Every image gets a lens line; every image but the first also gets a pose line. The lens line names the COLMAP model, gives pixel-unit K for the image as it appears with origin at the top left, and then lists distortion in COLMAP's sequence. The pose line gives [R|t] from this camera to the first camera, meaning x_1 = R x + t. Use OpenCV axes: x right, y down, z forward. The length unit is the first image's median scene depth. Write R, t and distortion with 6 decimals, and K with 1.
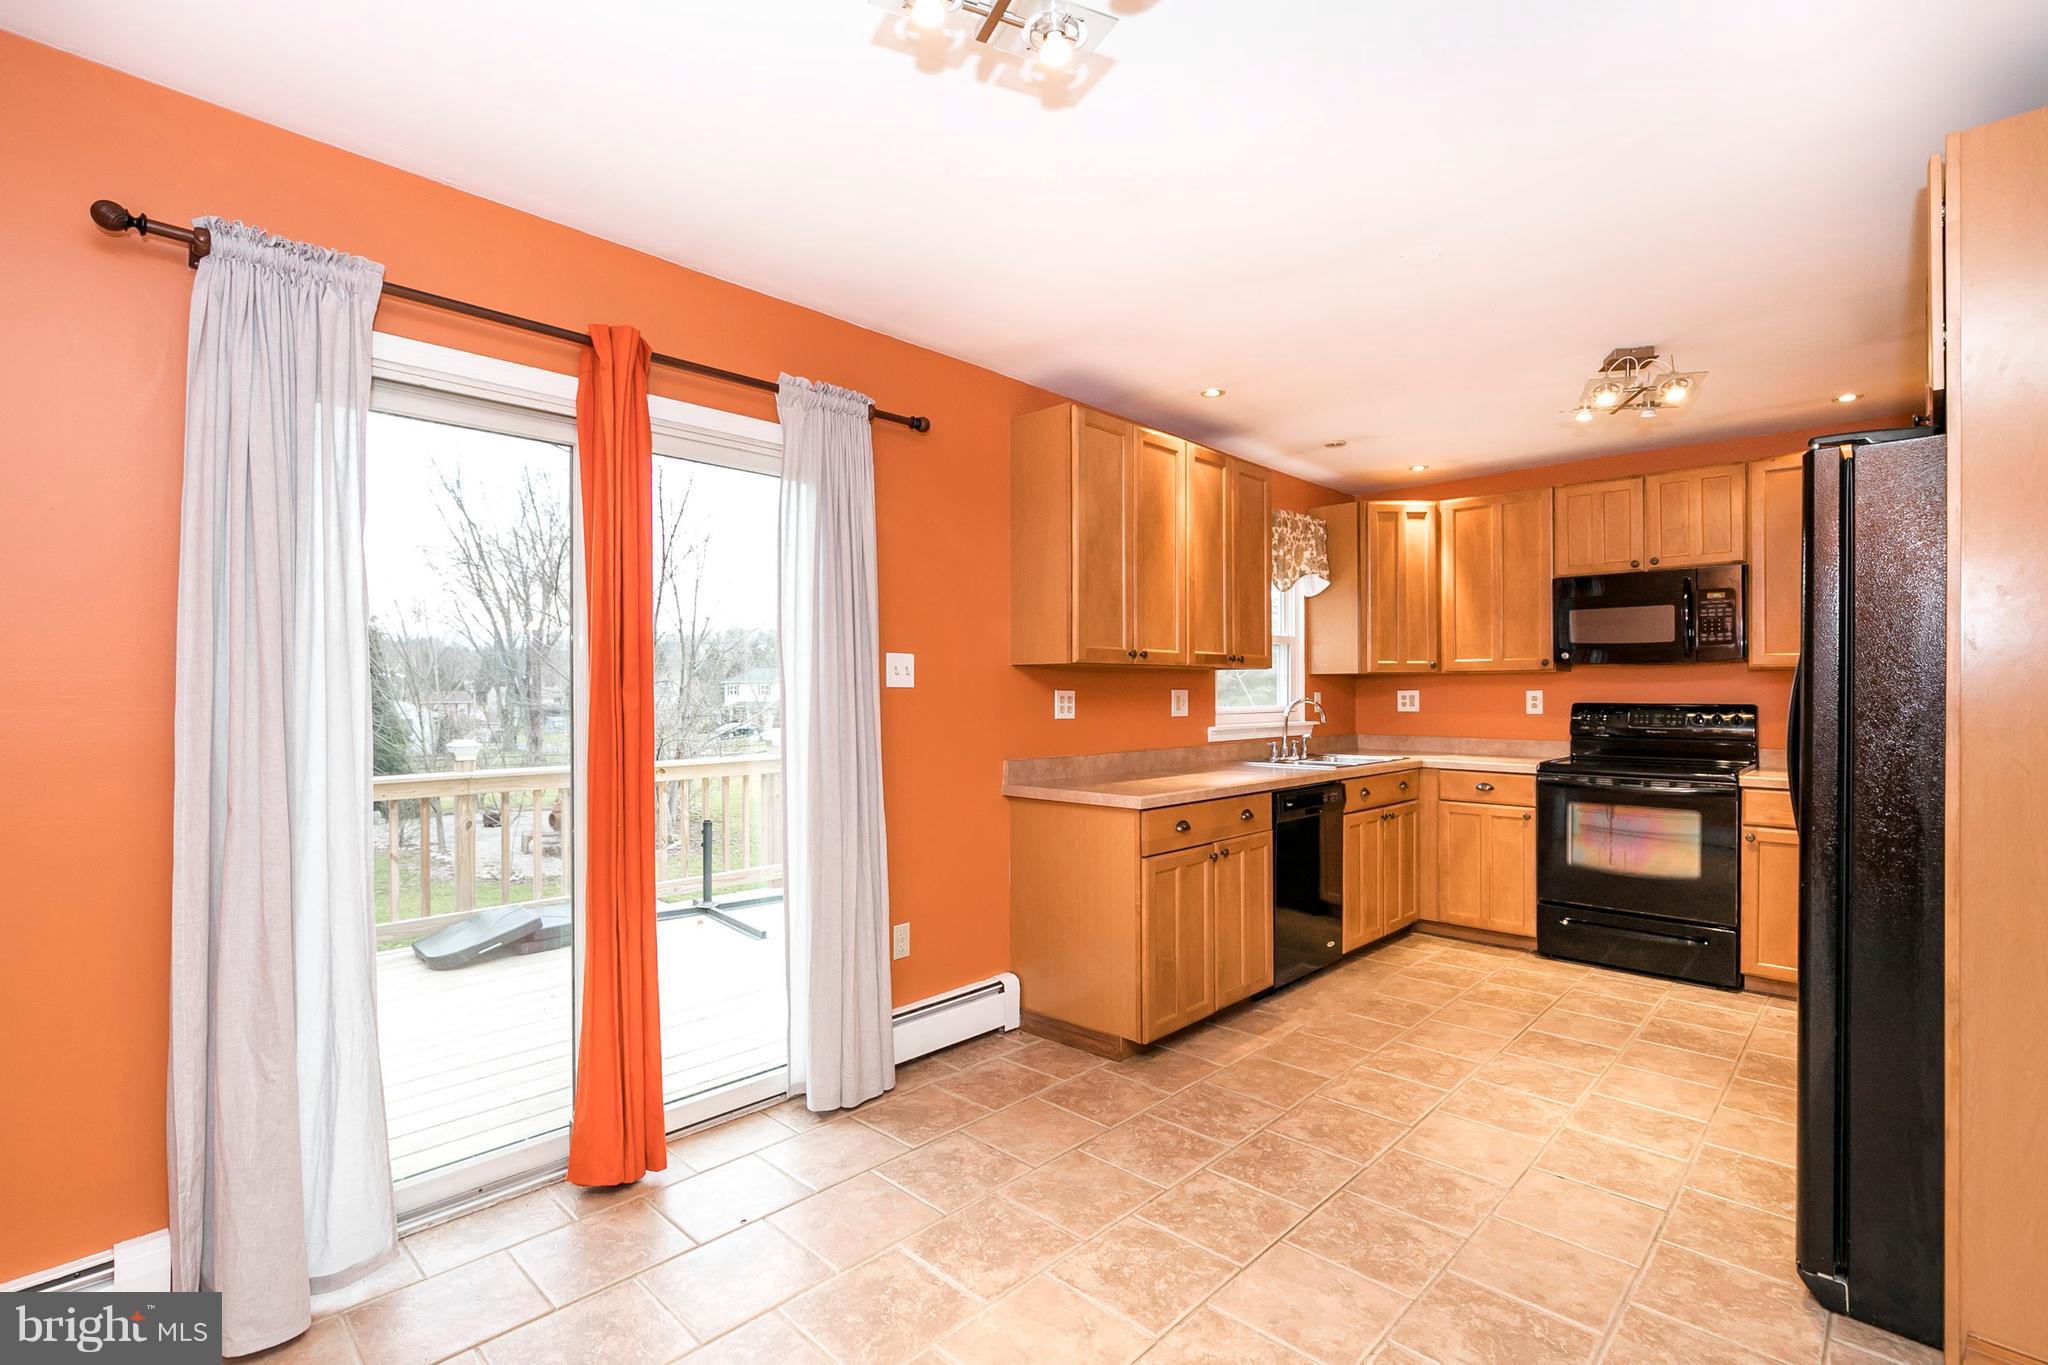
lens RADIAL K [[932.8, 0, 1026.3], [0, 932.8, 692.1], [0, 0, 1]] dist [-0.012132, 0.003690]
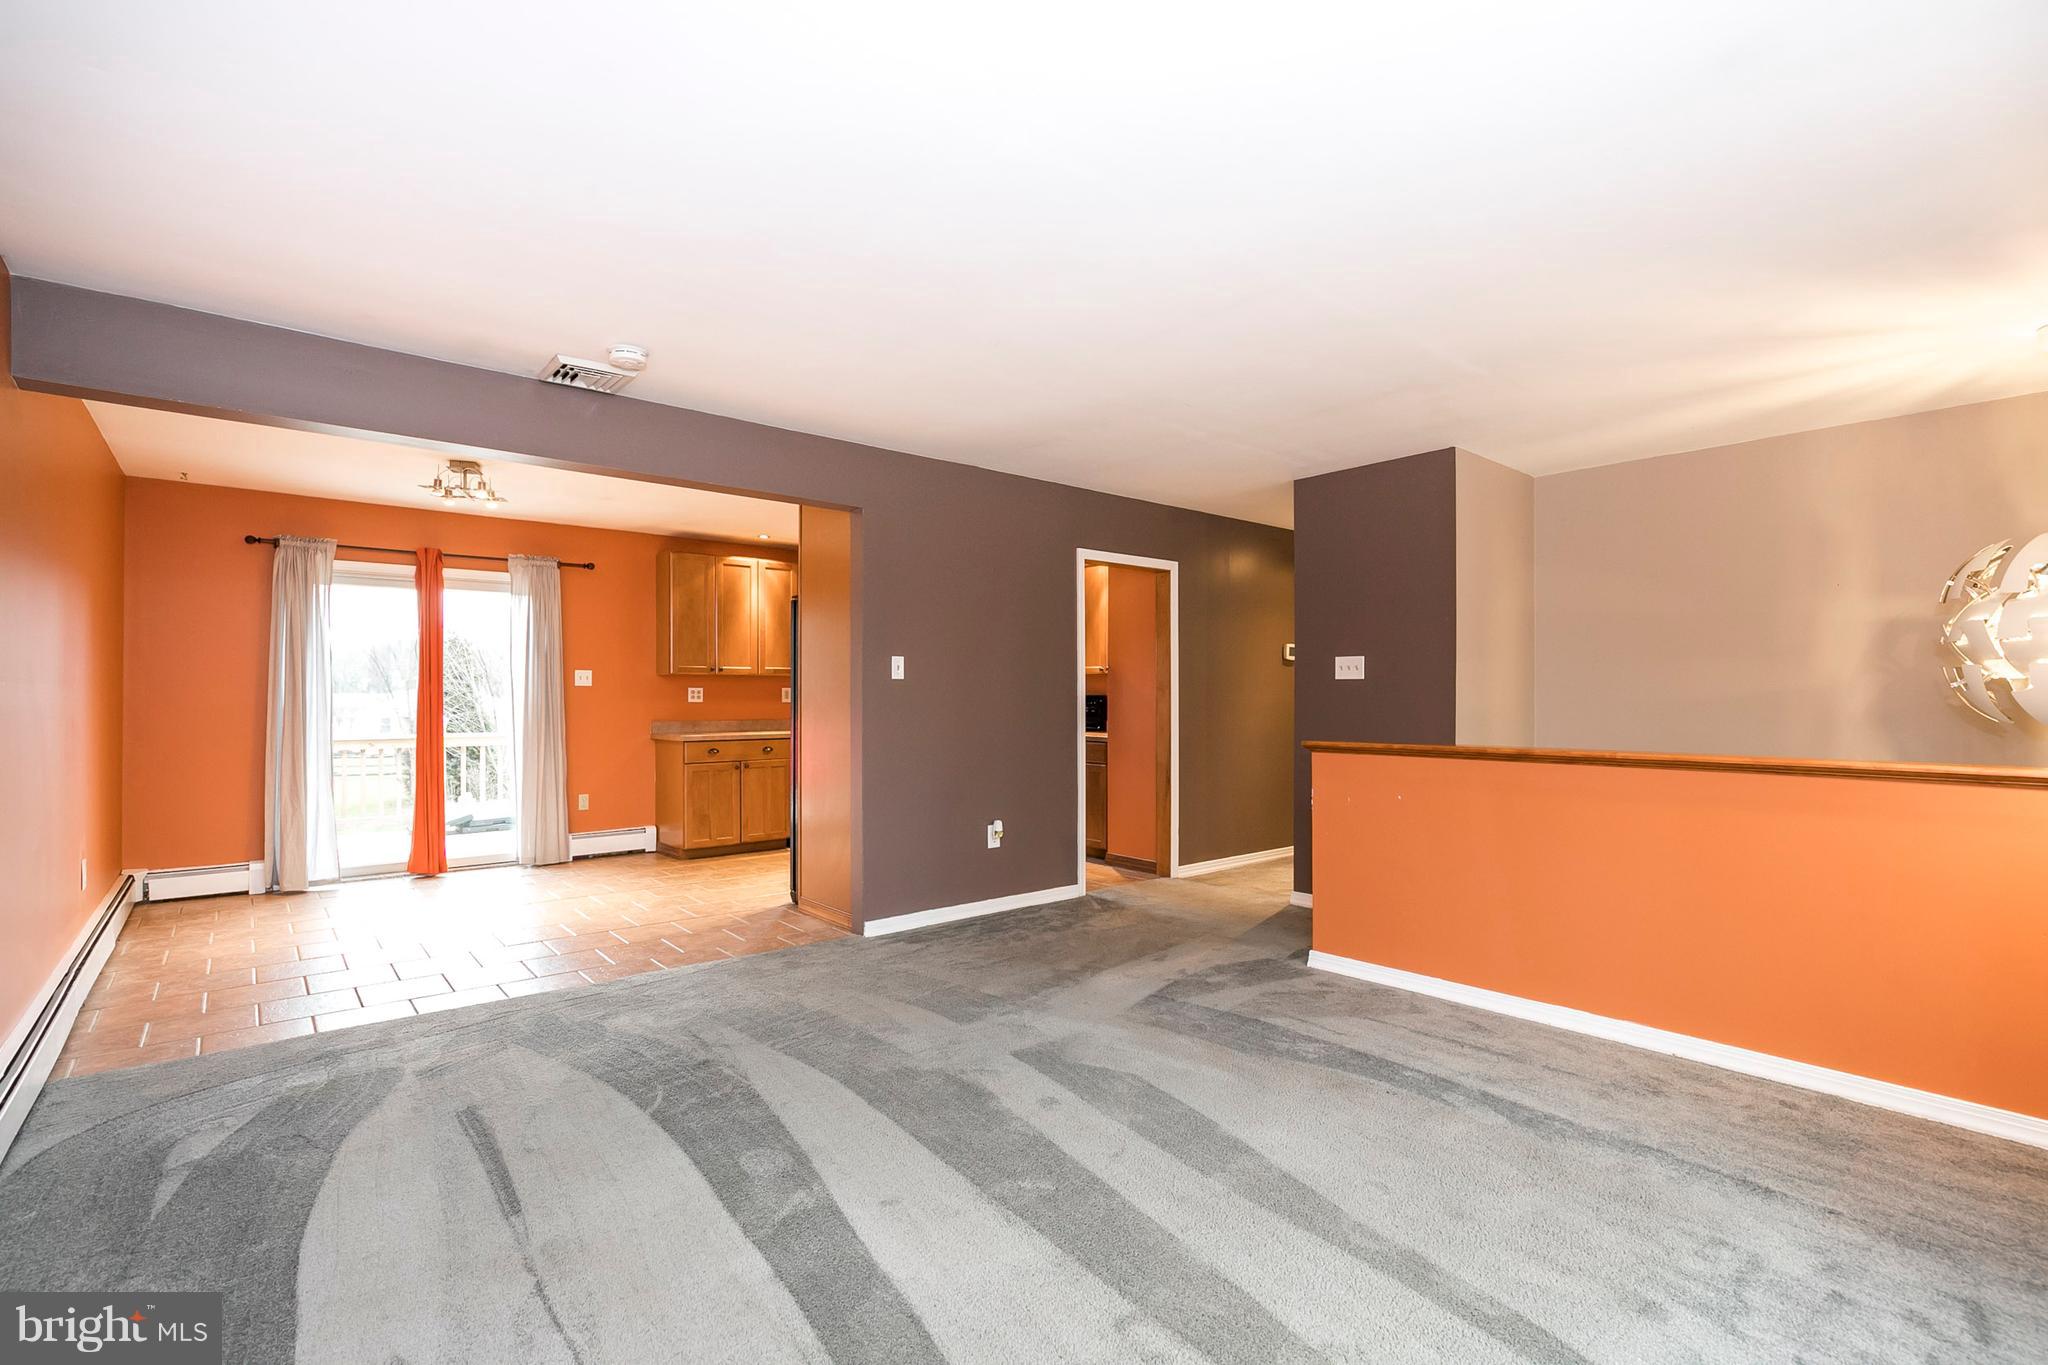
lens RADIAL K [[932.8, 0, 1018.7], [0, 932.8, 683.5], [0, 0, 1]] dist [-0.012132, 0.003690]
pose [[0.995090, 0.005286, -0.098836, 0.817985], [-0.006249, 0.999936, -0.009430, 0.004021], [0.098780, 0.010001, 0.995059, -0.796816]]
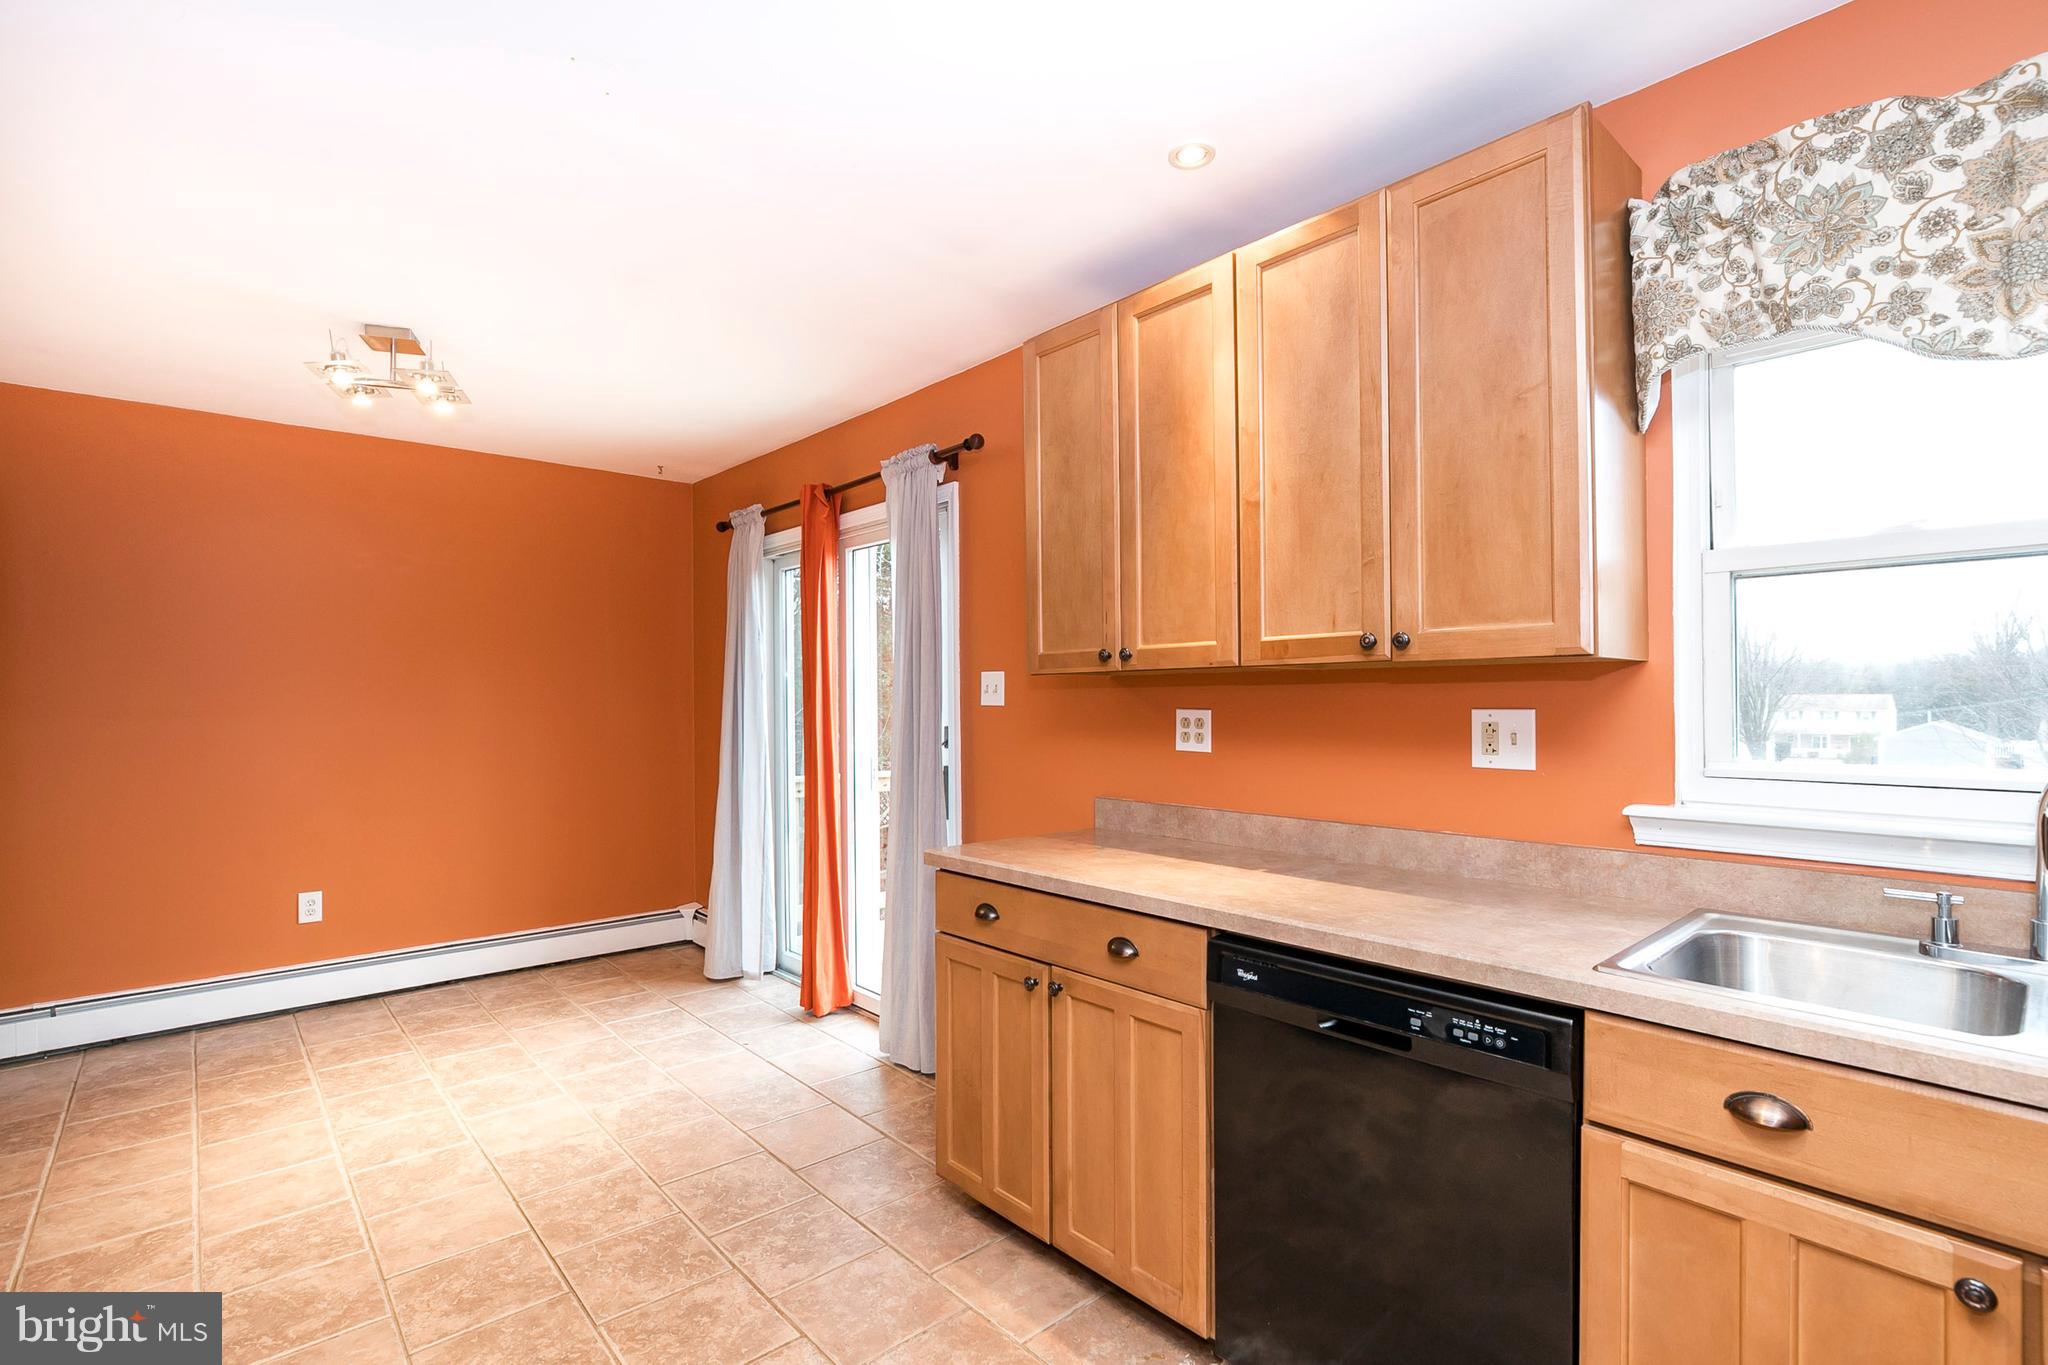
lens RADIAL K [[932.8, 0, 997.5], [0, 932.8, 700.1], [0, 0, 1]] dist [-0.012132, 0.003690]
pose [[-0.084314, 0.001944, -0.996437, 0.645987], [0.004073, 0.999990, 0.001606, -0.009435], [0.996431, -0.003923, -0.084321, 0.813826]]
